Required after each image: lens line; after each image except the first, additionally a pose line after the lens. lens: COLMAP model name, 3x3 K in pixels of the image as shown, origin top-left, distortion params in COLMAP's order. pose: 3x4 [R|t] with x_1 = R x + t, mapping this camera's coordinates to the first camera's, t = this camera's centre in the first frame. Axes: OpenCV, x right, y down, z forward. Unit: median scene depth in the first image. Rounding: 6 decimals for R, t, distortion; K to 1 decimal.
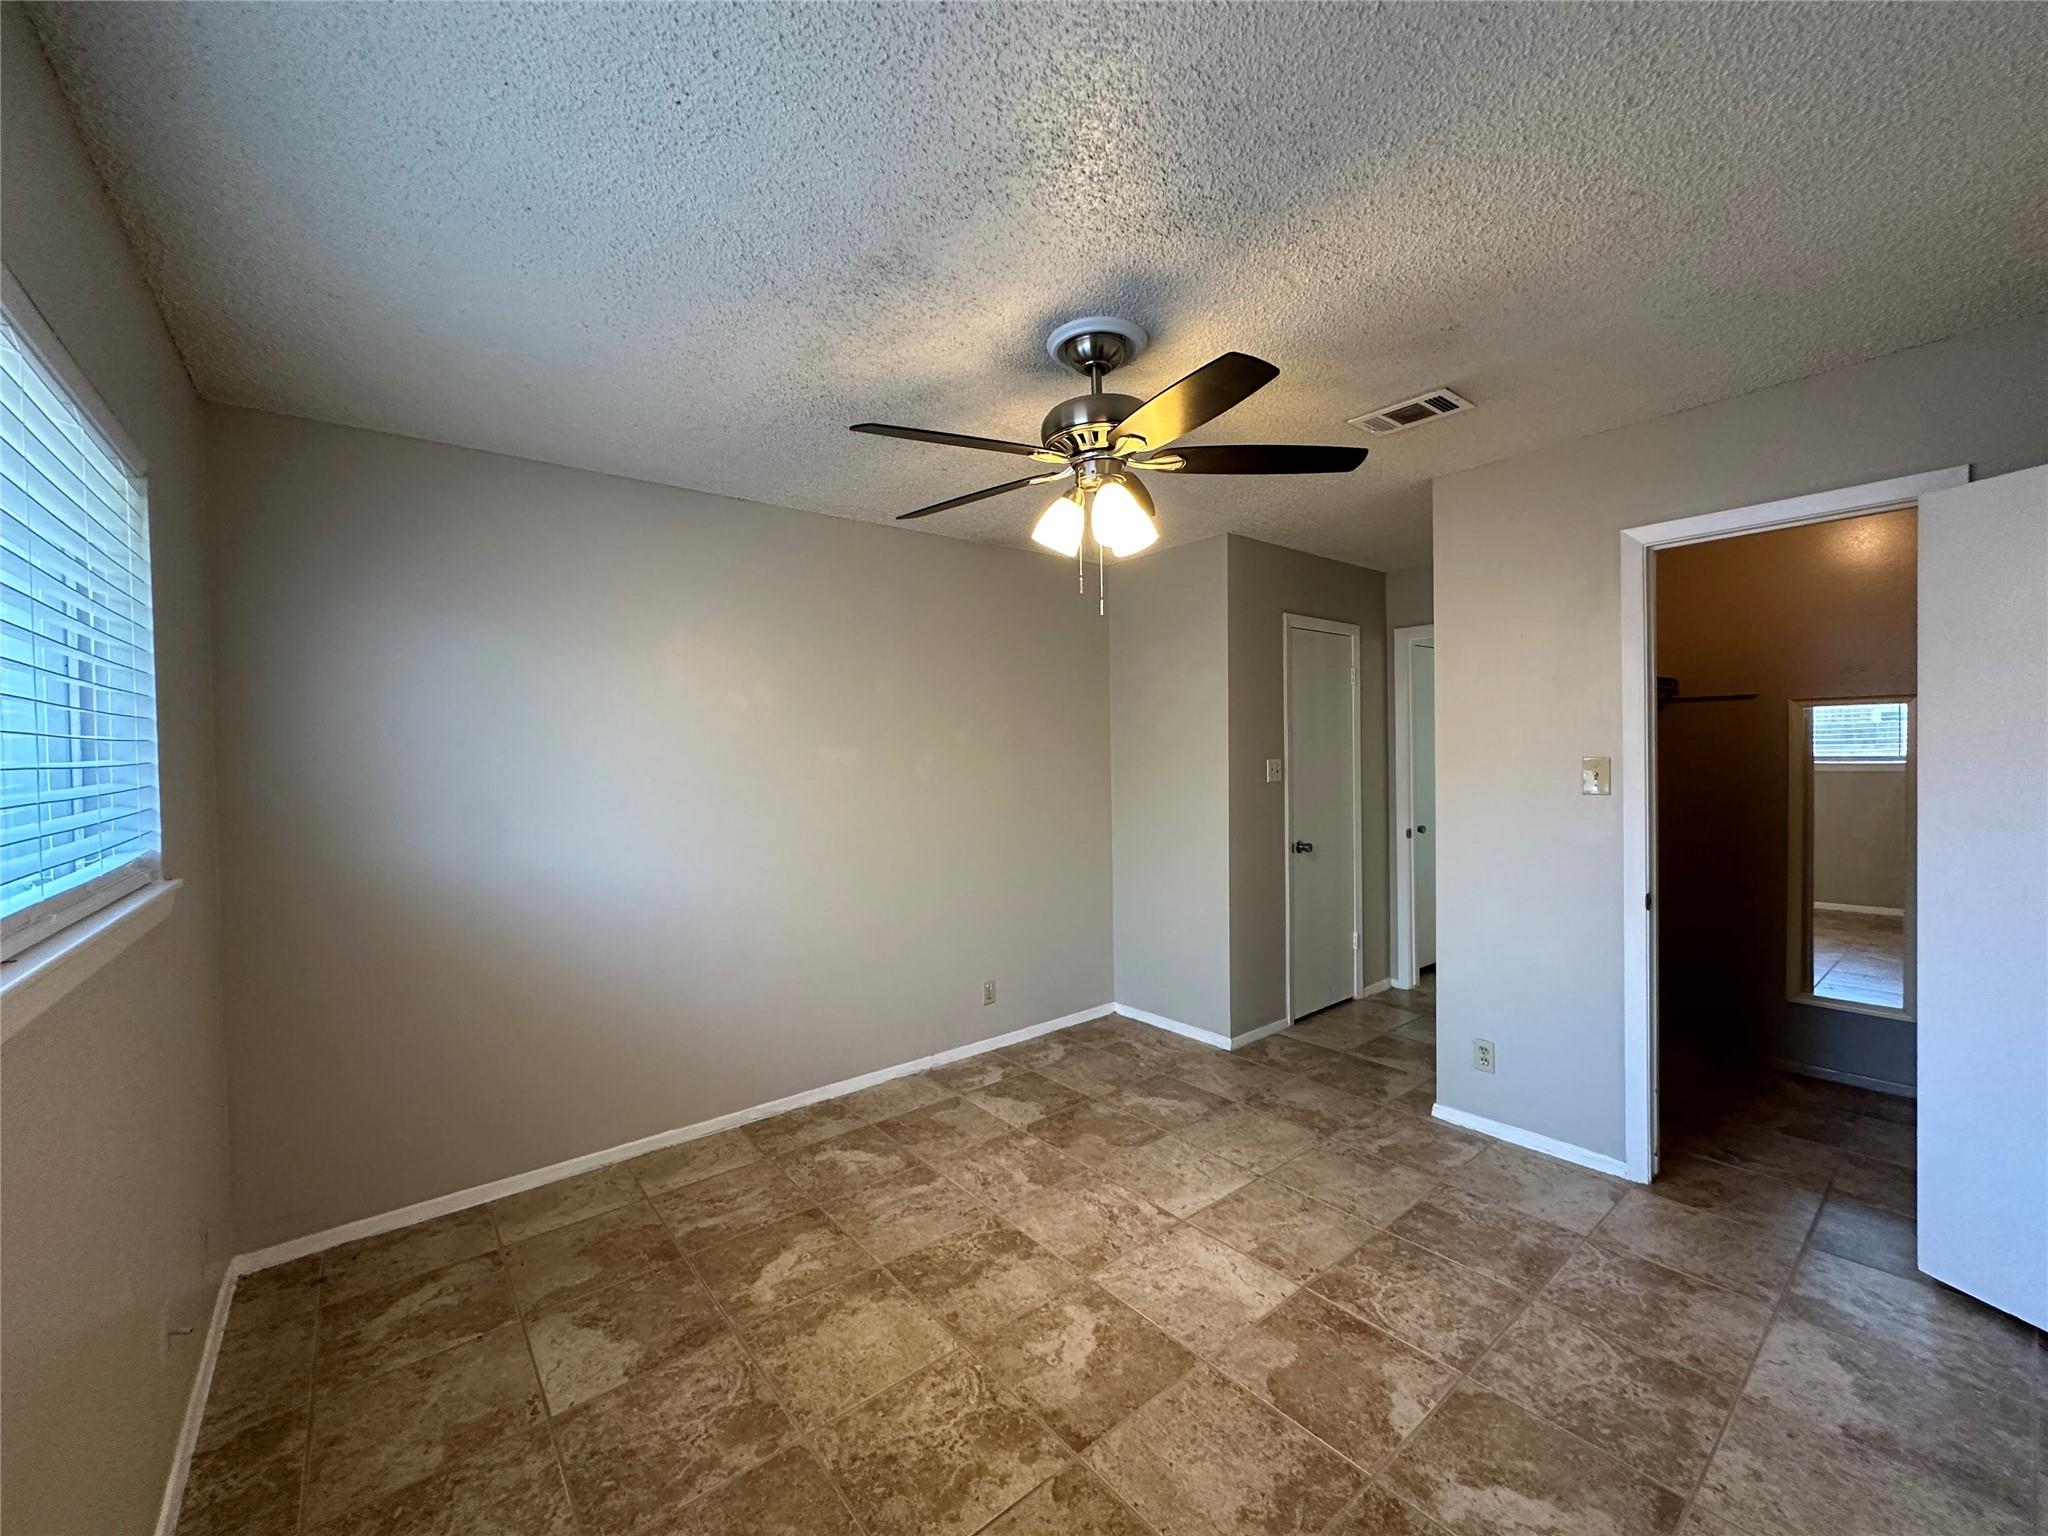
lens RADIAL K [[818.5, 0, 1013.3], [0, 818.5, 772.7], [0, 0, 1]] dist [-0.003629, 0.000968]
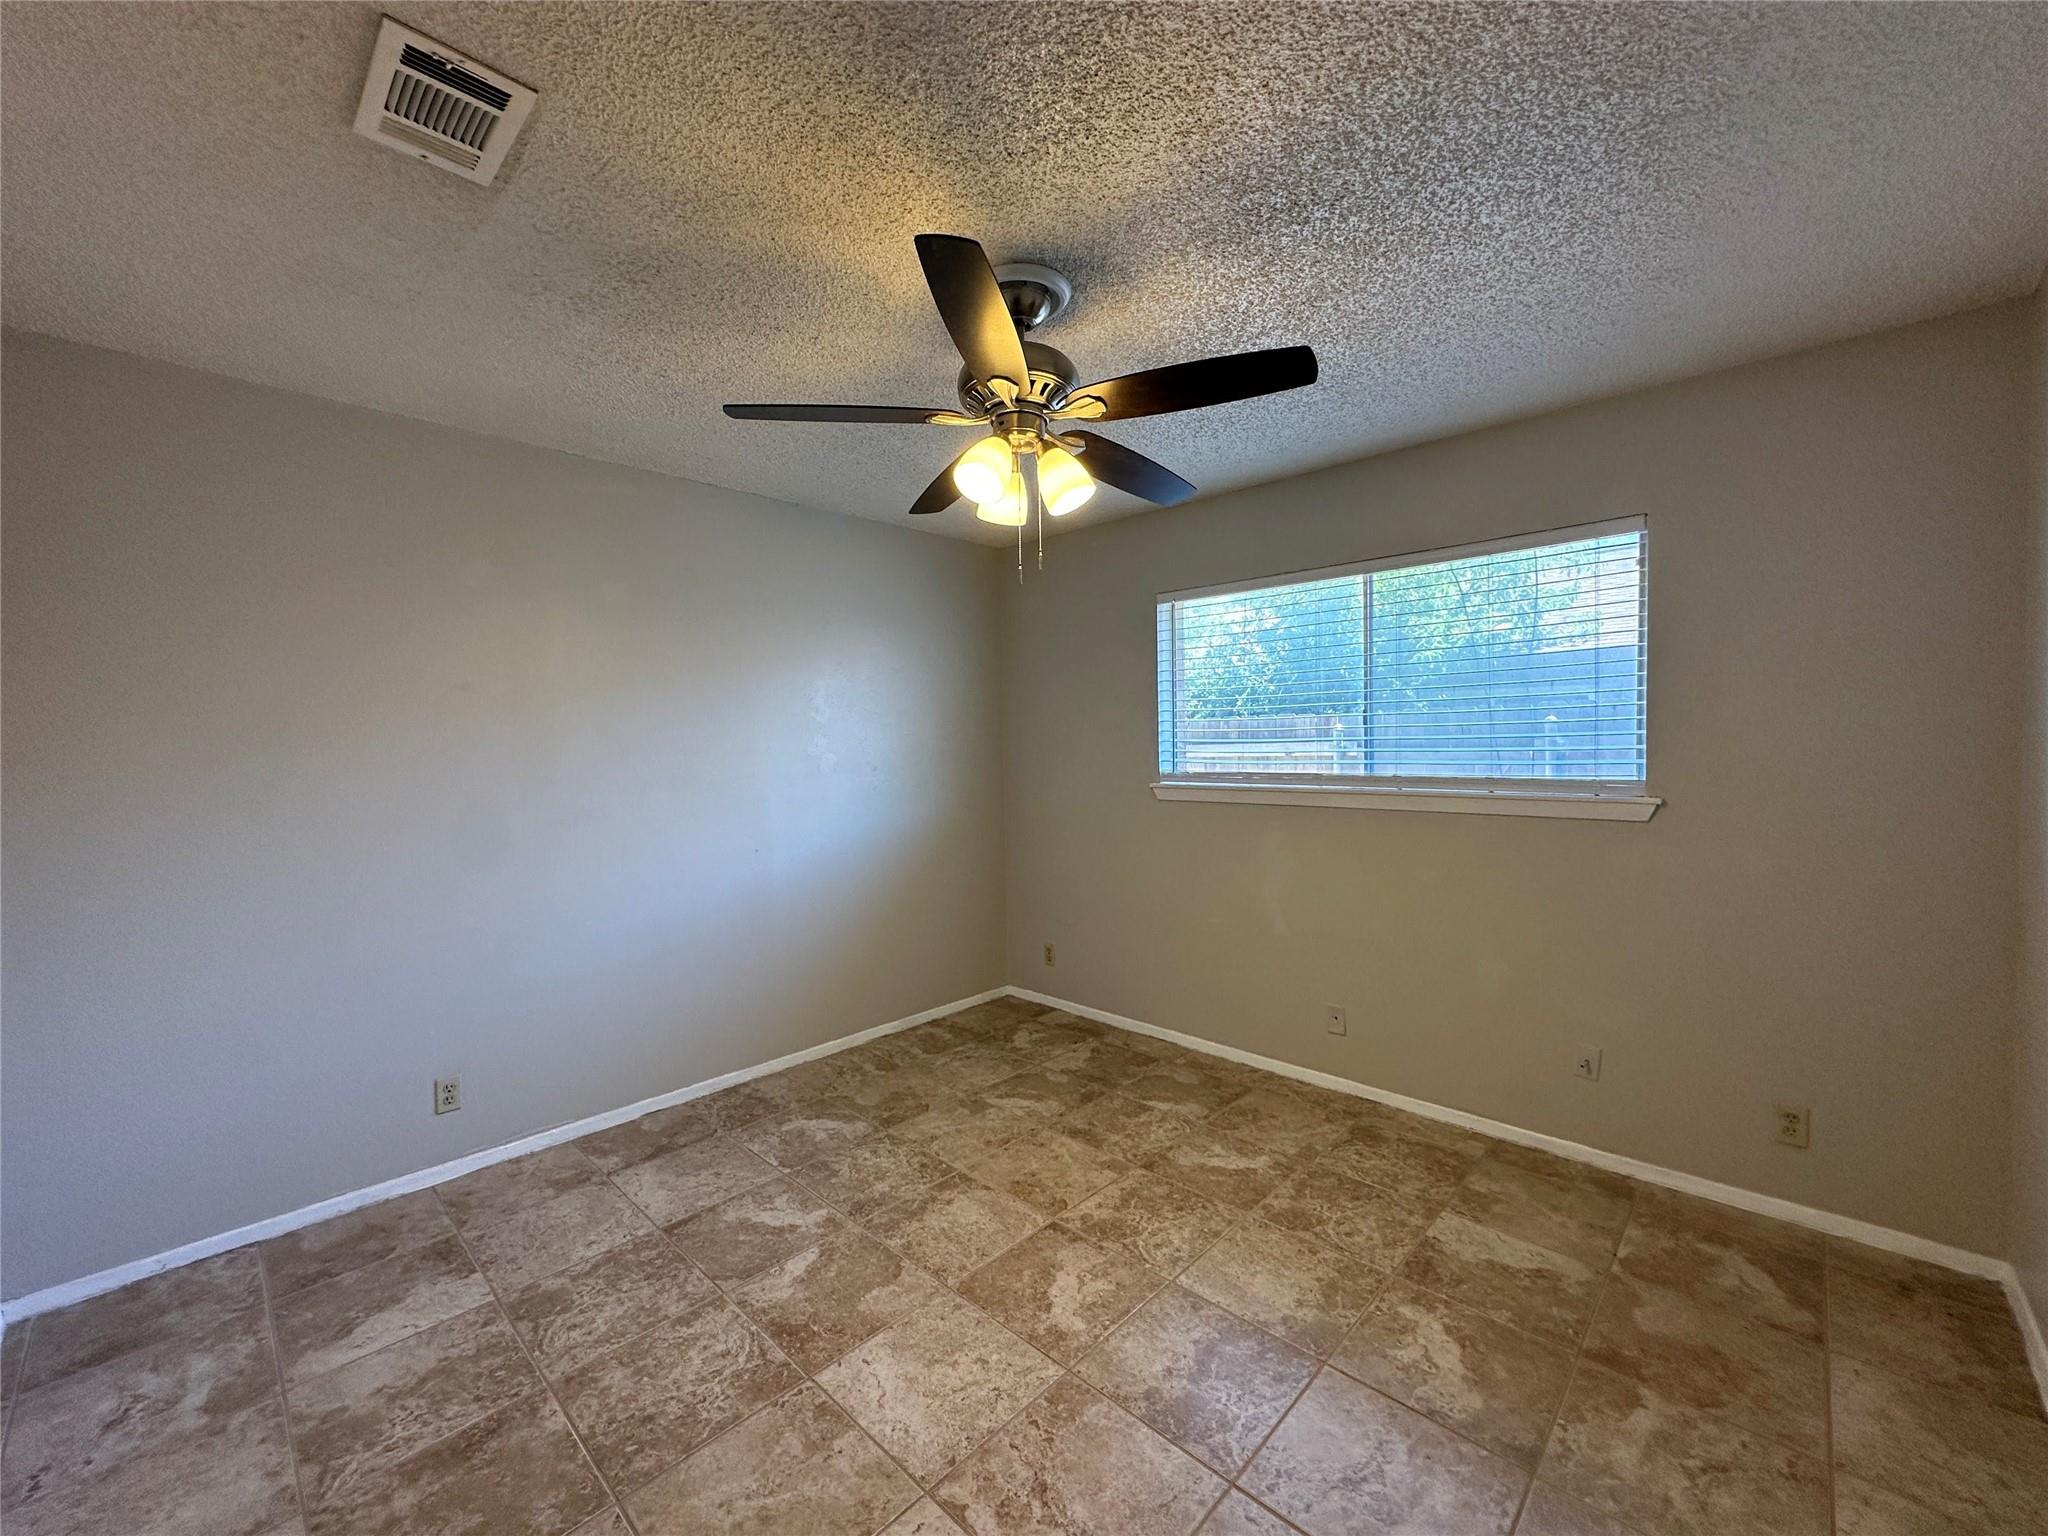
lens RADIAL K [[818.5, 0, 1021.5], [0, 818.5, 771.0], [0, 0, 1]] dist [-0.003629, 0.000968]
pose [[-0.990410, 0.039045, -0.132527, 0.237886], [0.030422, 0.997324, 0.066474, -0.040350], [0.134768, 0.061804, -0.988948, 1.906752]]
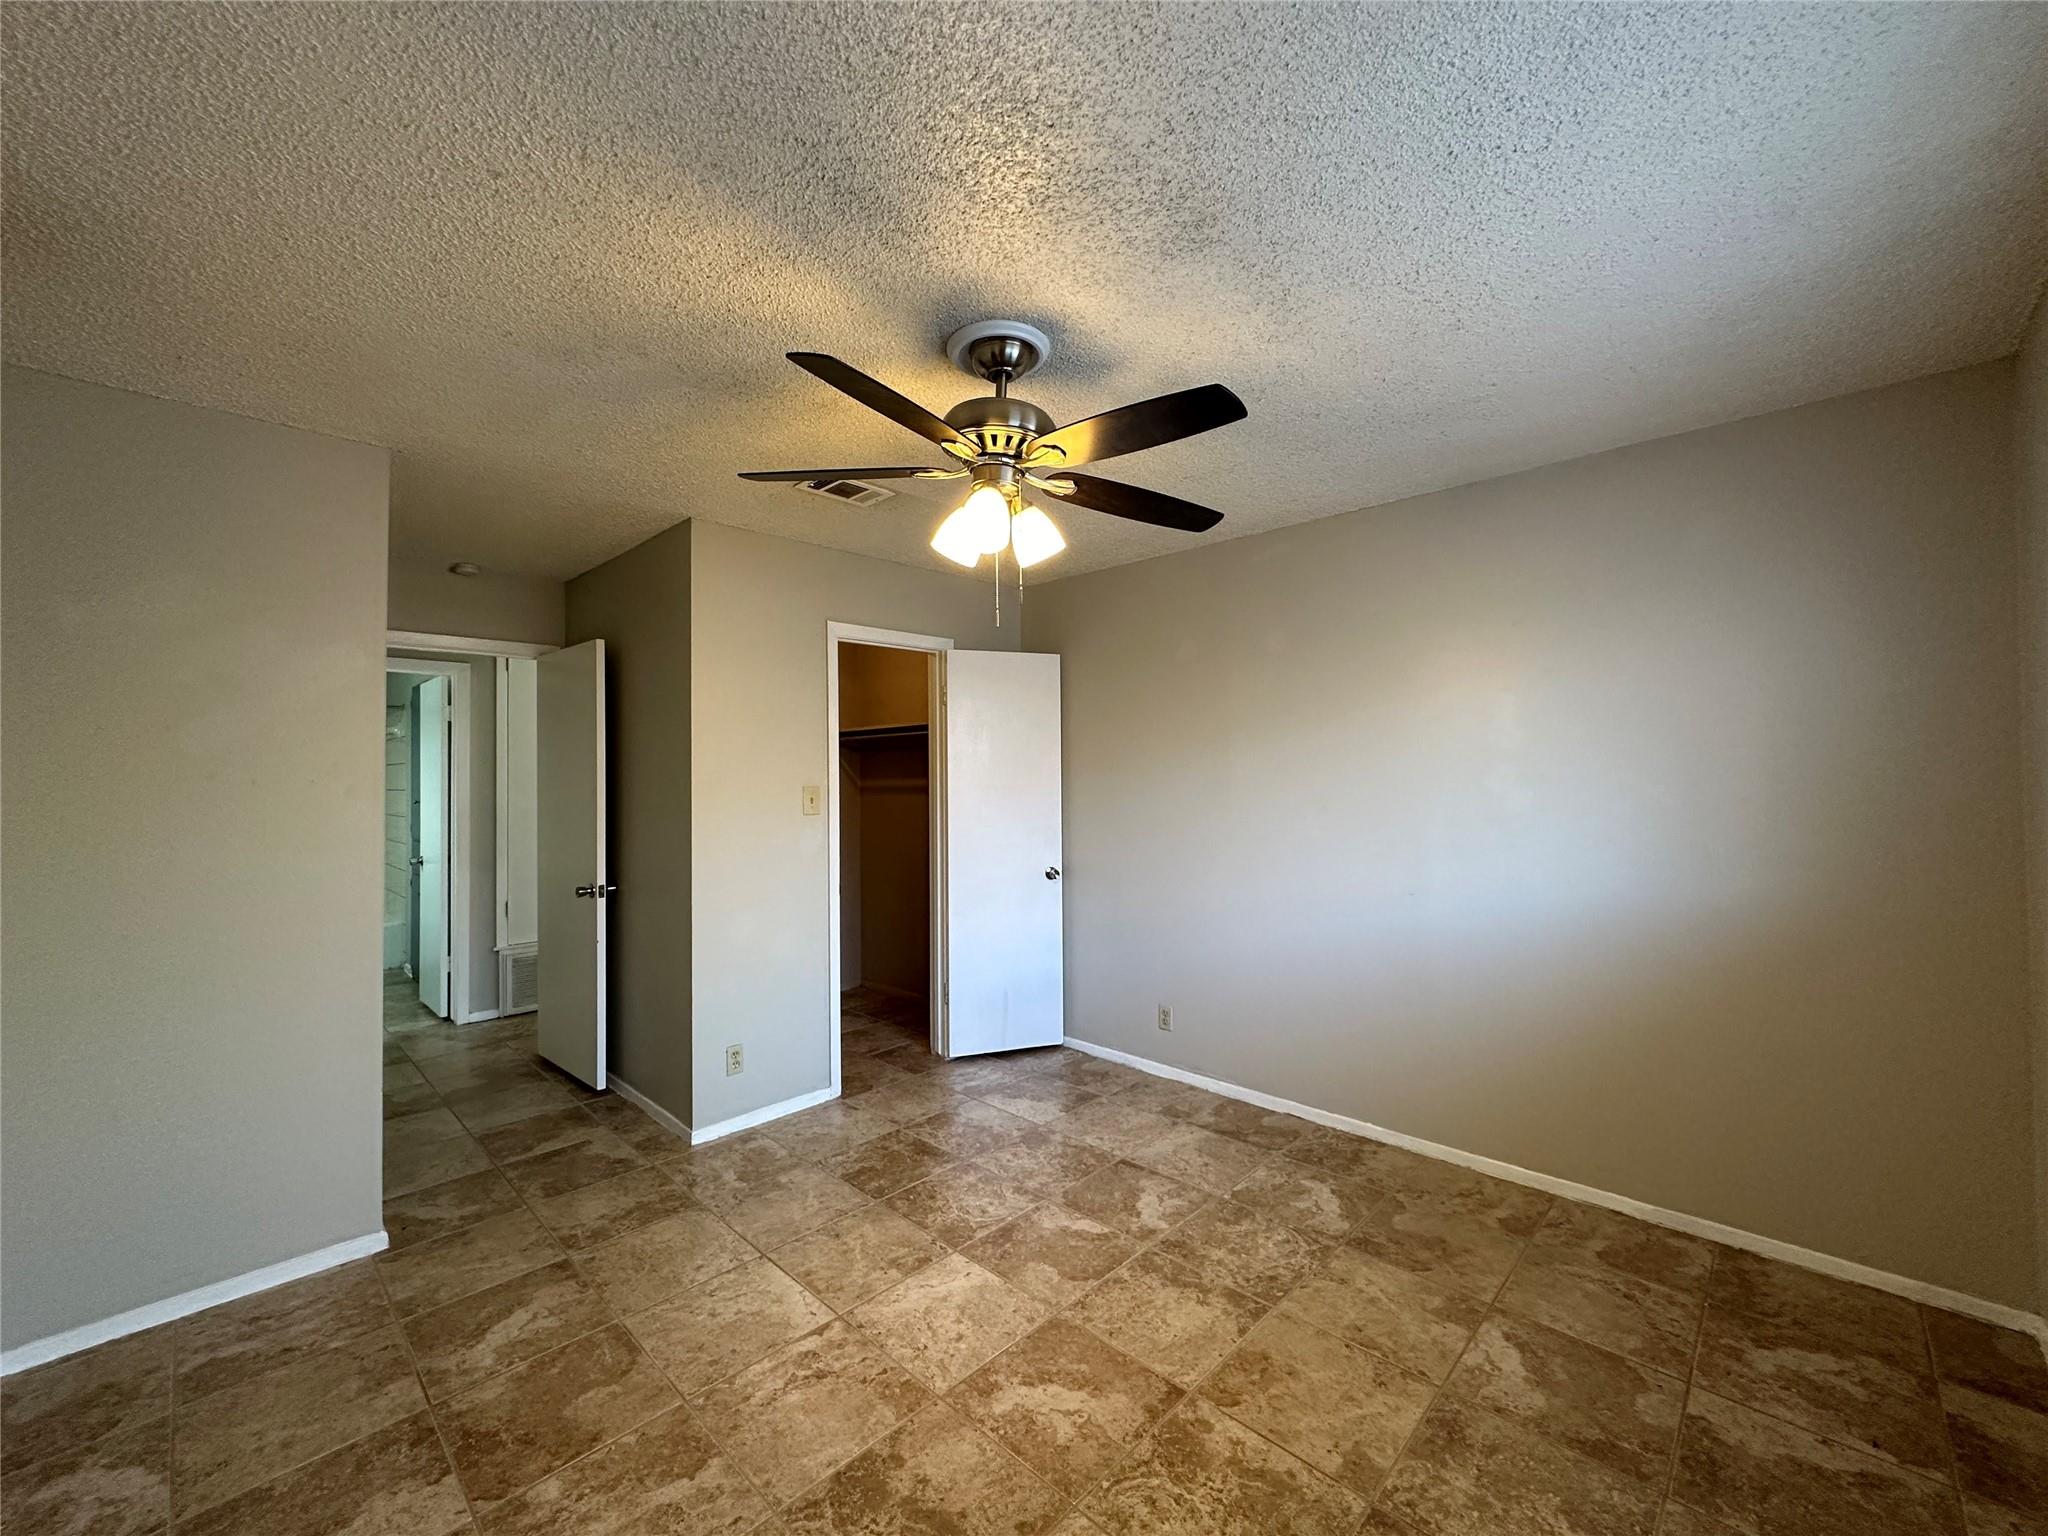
lens RADIAL K [[818.5, 0, 1027.7], [0, 818.5, 771.2], [0, 0, 1]] dist [-0.003629, 0.000968]
pose [[-0.130717, 0.027947, 0.991026, -0.830498], [0.036423, 0.999063, -0.023370, -0.000172], [-0.990750, 0.033042, -0.131613, 1.079866]]
